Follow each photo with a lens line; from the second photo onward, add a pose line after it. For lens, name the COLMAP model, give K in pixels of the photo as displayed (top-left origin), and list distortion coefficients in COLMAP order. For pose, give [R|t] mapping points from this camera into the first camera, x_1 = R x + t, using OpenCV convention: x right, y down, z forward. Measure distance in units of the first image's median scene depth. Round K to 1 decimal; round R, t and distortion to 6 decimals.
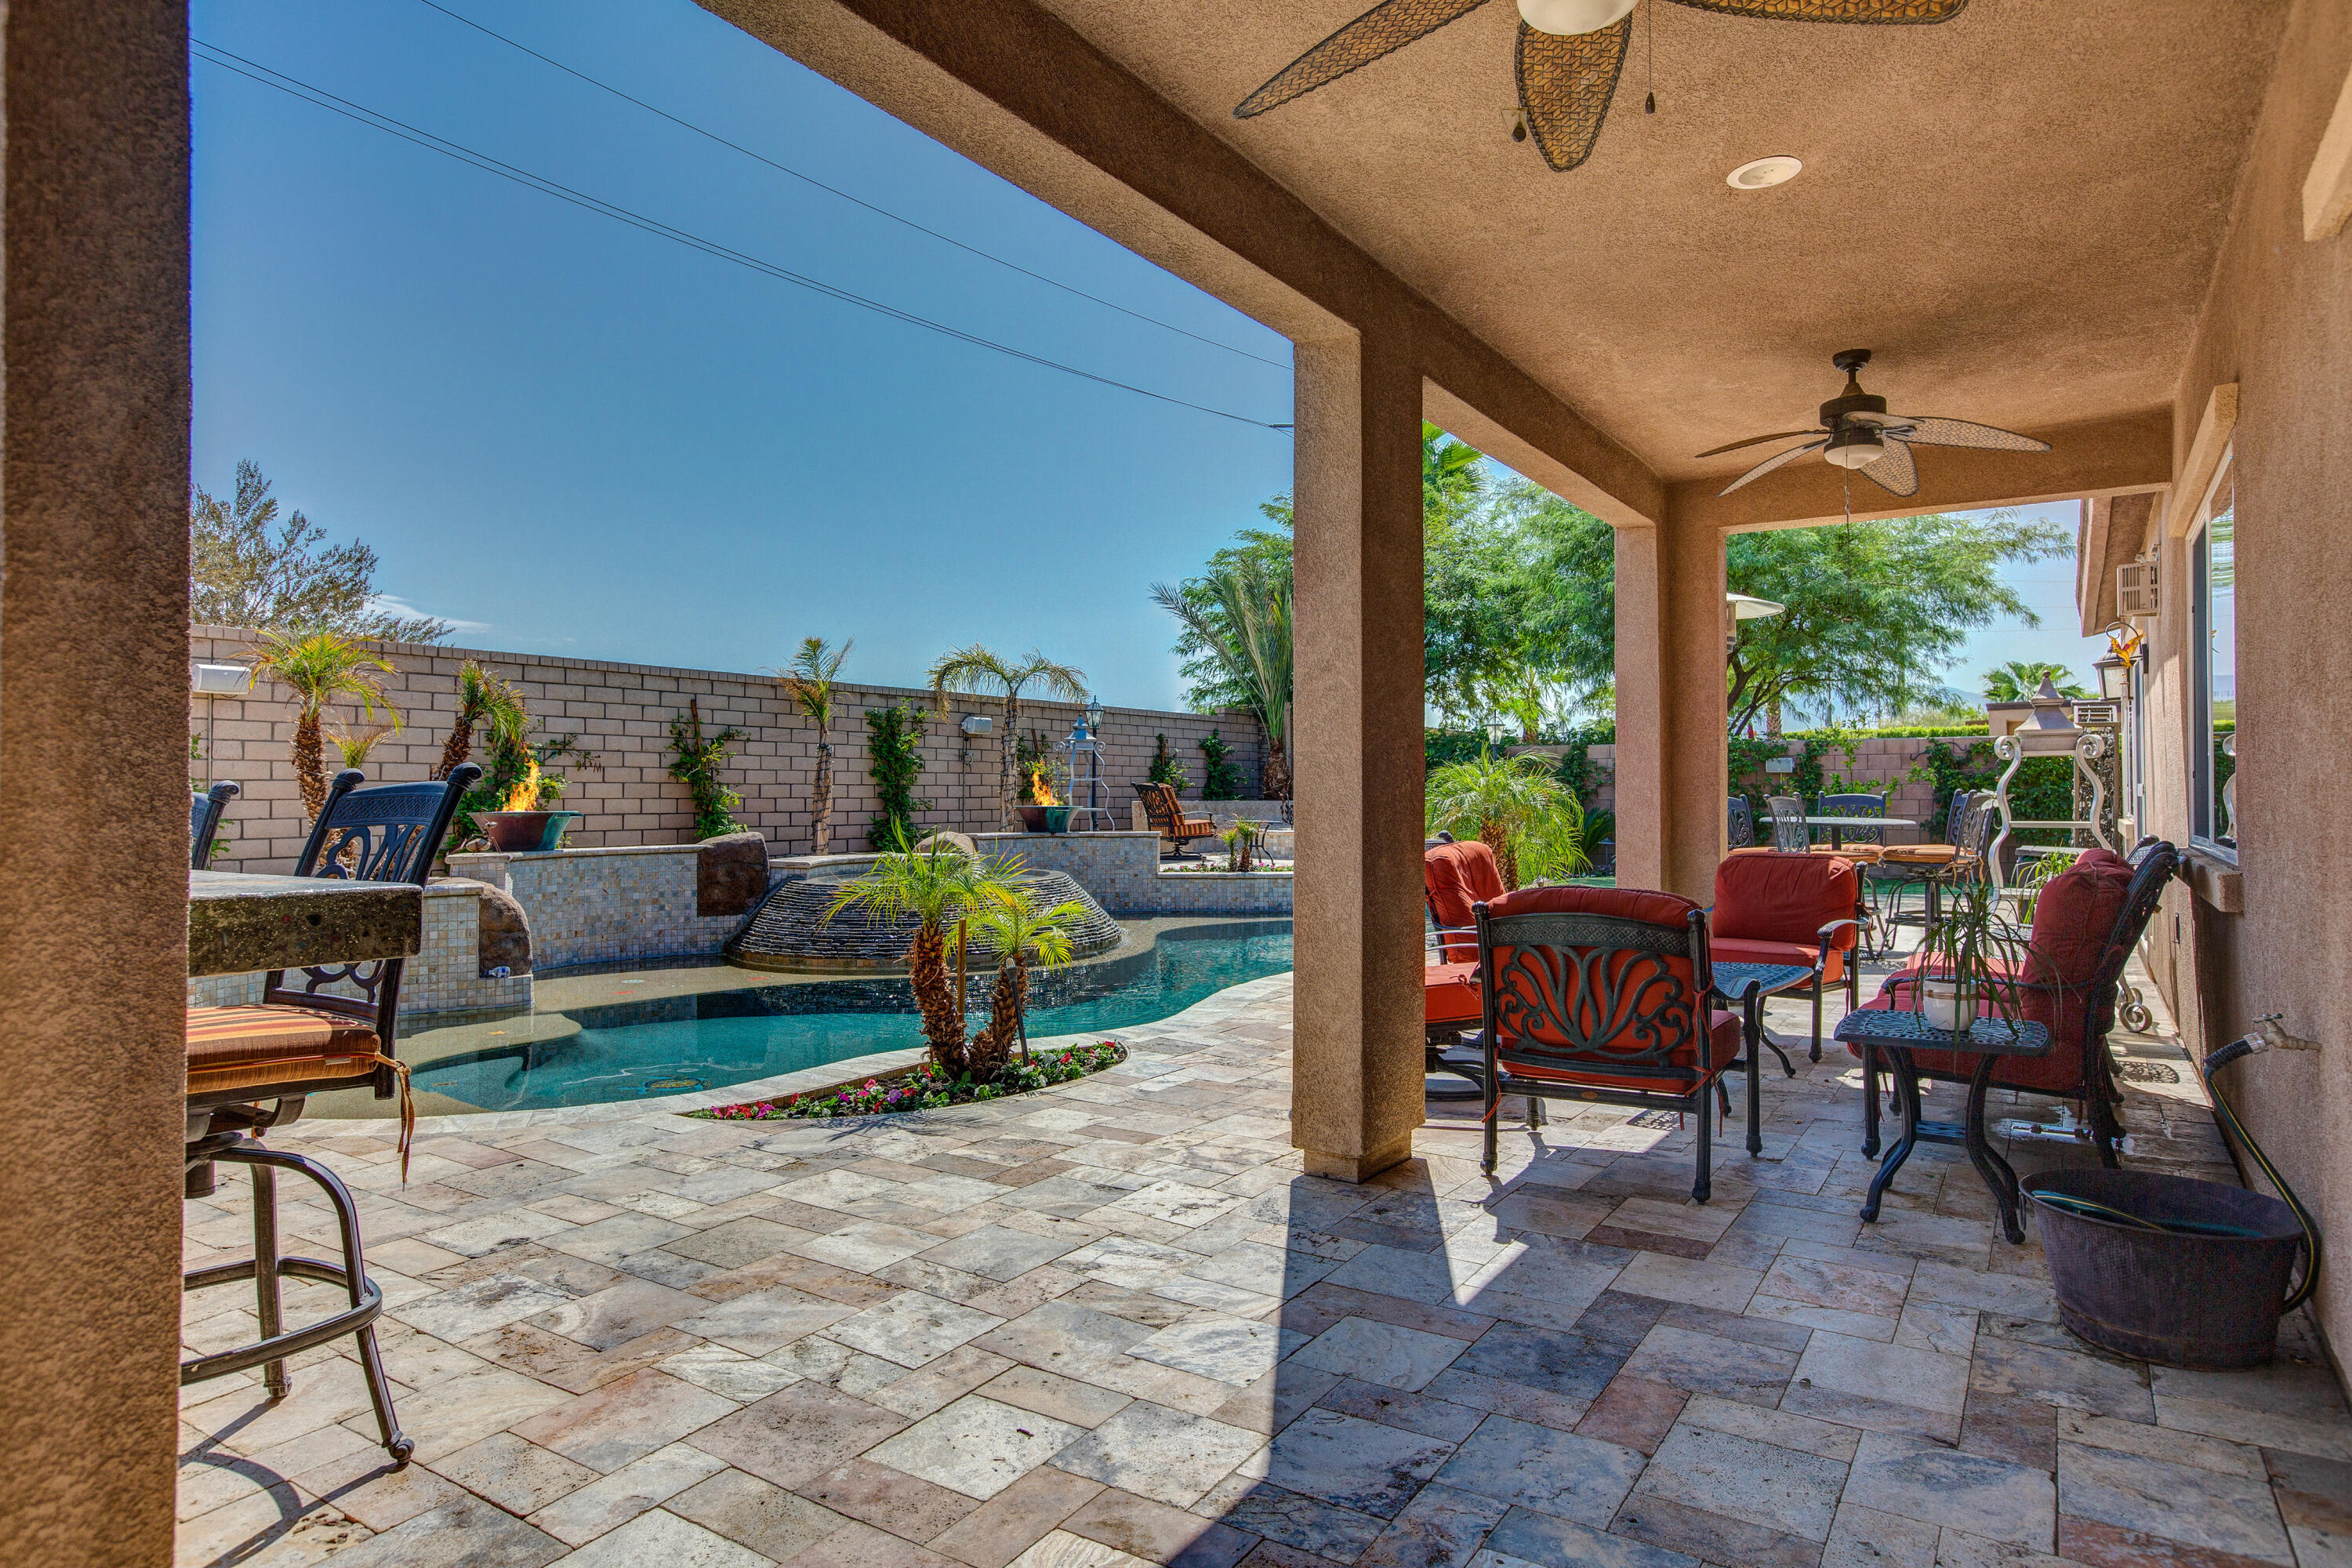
lens RADIAL K [[1387.7, 0, 1176.0], [0, 1387.7, 784.0], [0, 0, 1]] dist [-0.005933, 0.000219]
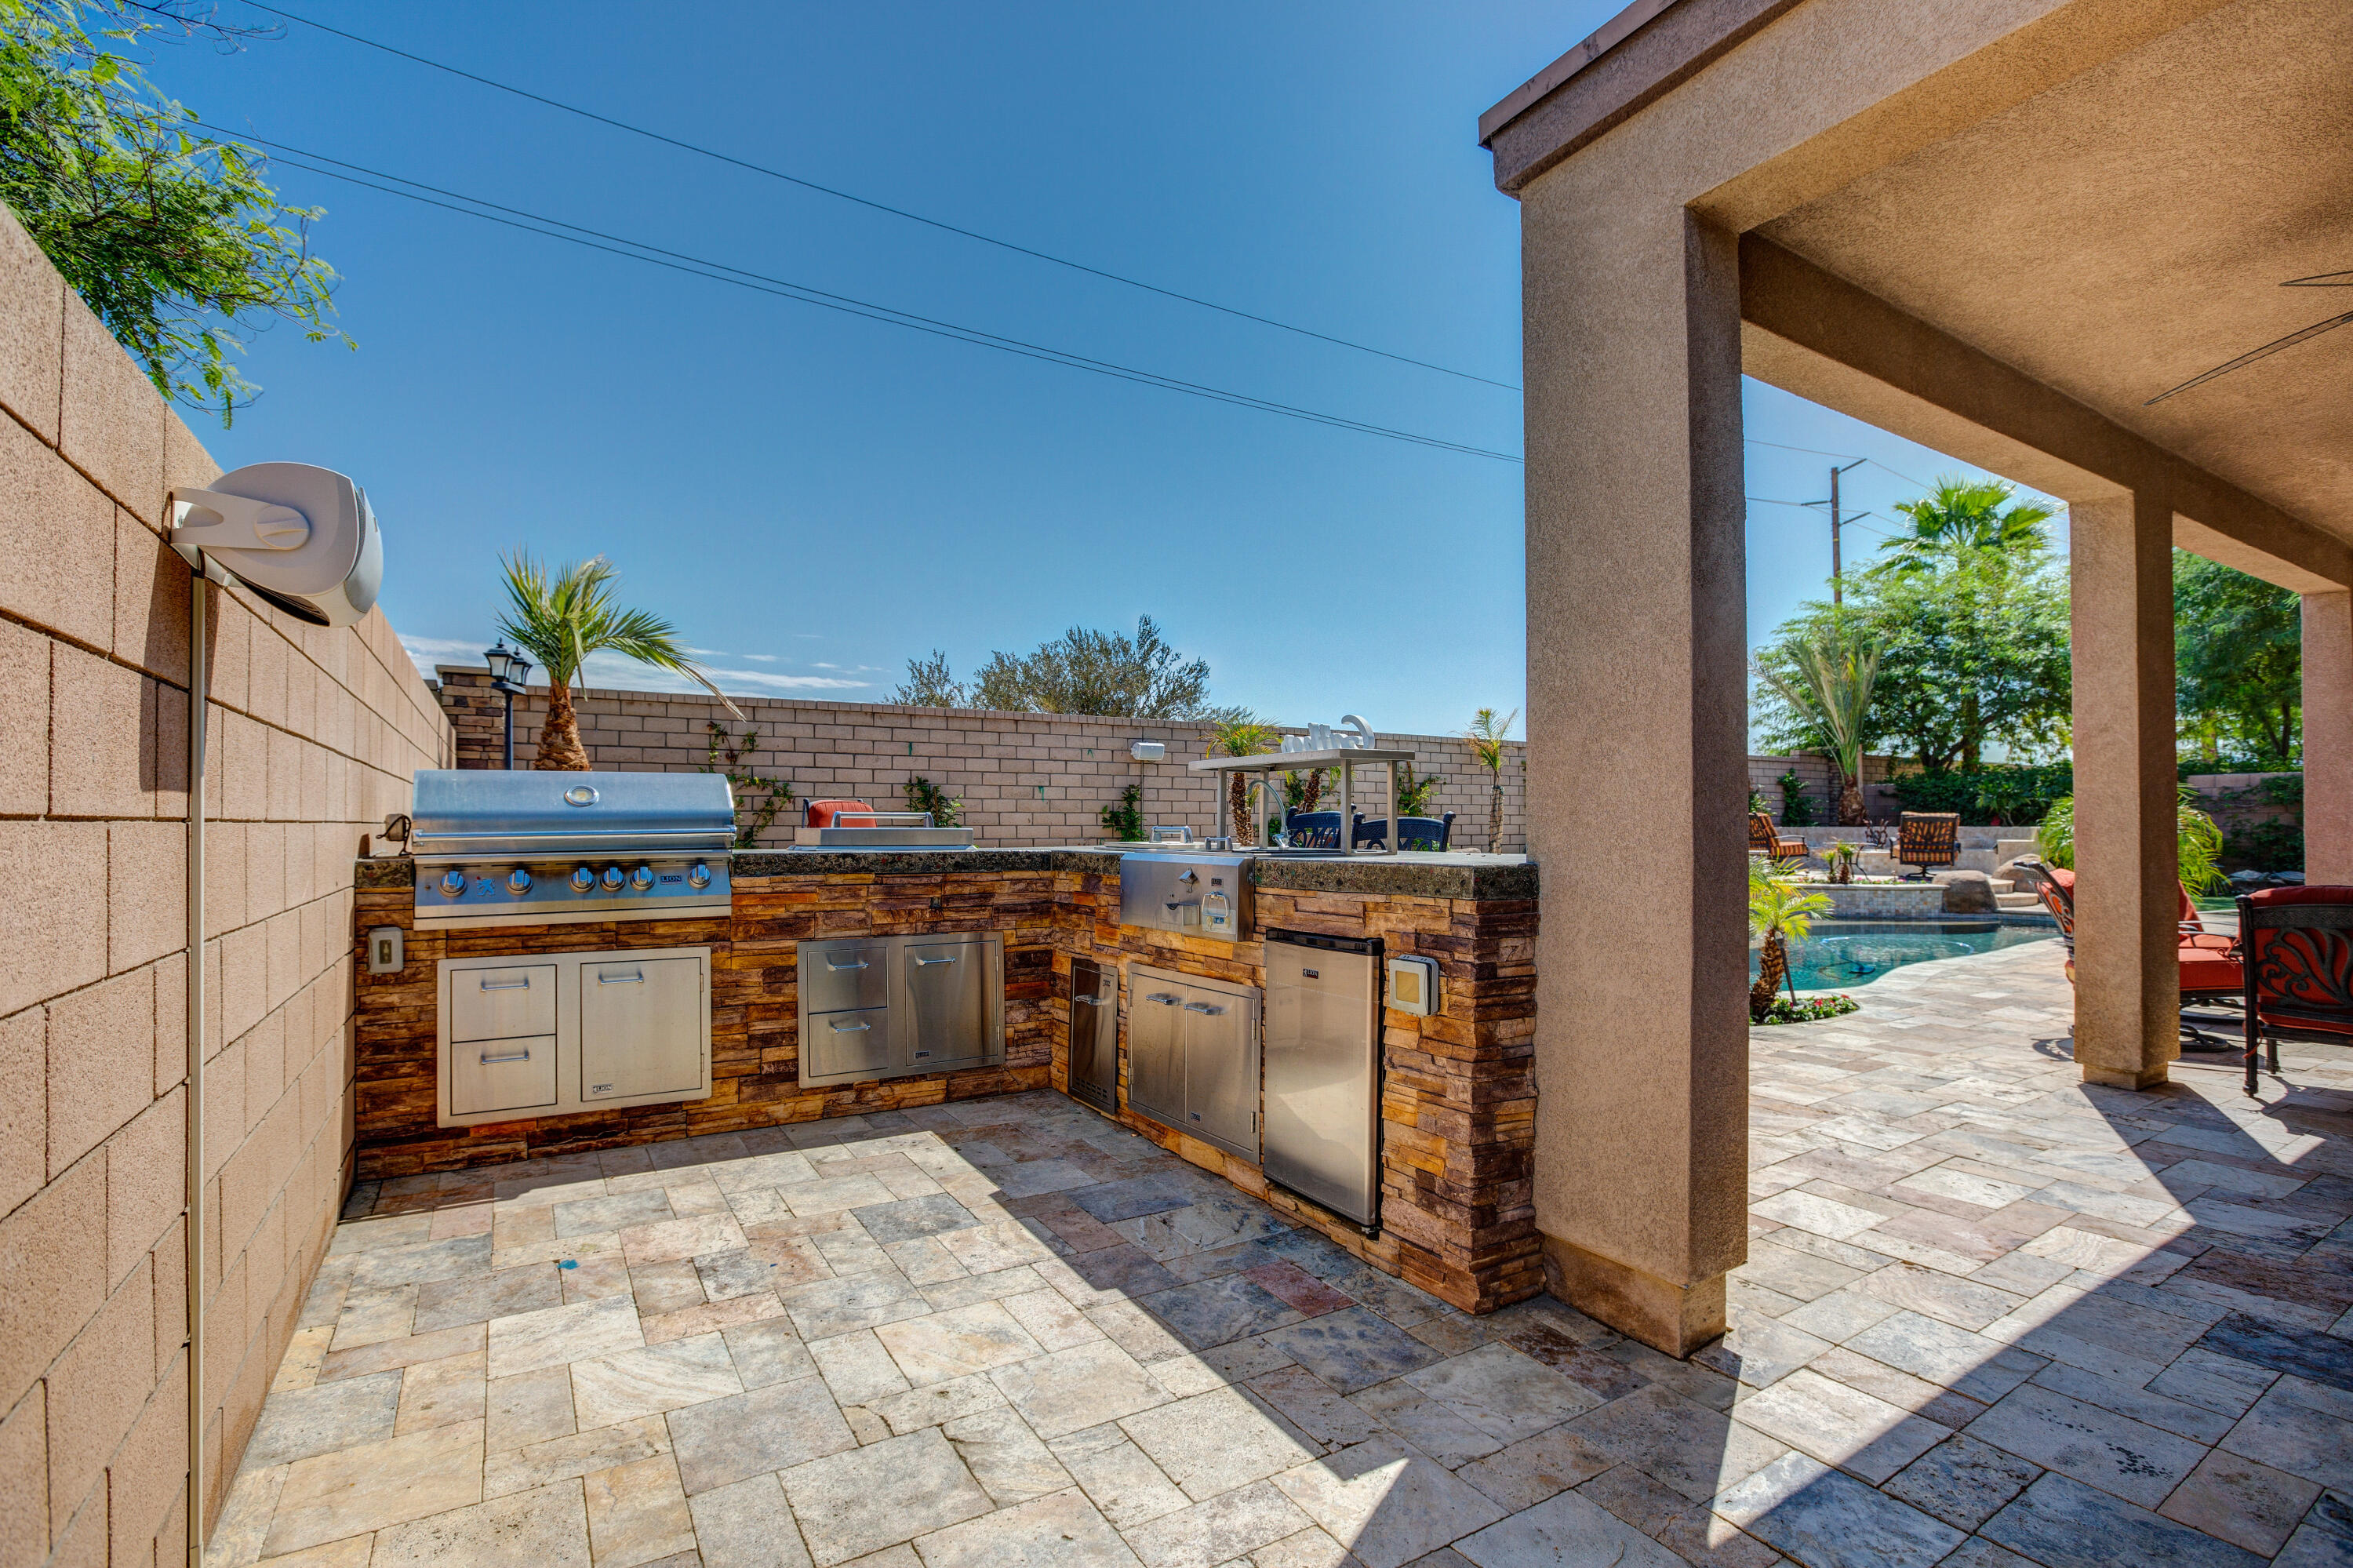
lens RADIAL K [[1143.5, 0, 1144.9], [0, 1143.5, 815.6], [0, 0, 1]] dist [-0.001919, 0.005511]
pose [[0.920574, -0.004475, -0.390541, -0.149924], [0.004323, 0.999990, -0.001266, 0.001200], [0.390543, -0.000523, 0.920584, -0.207881]]
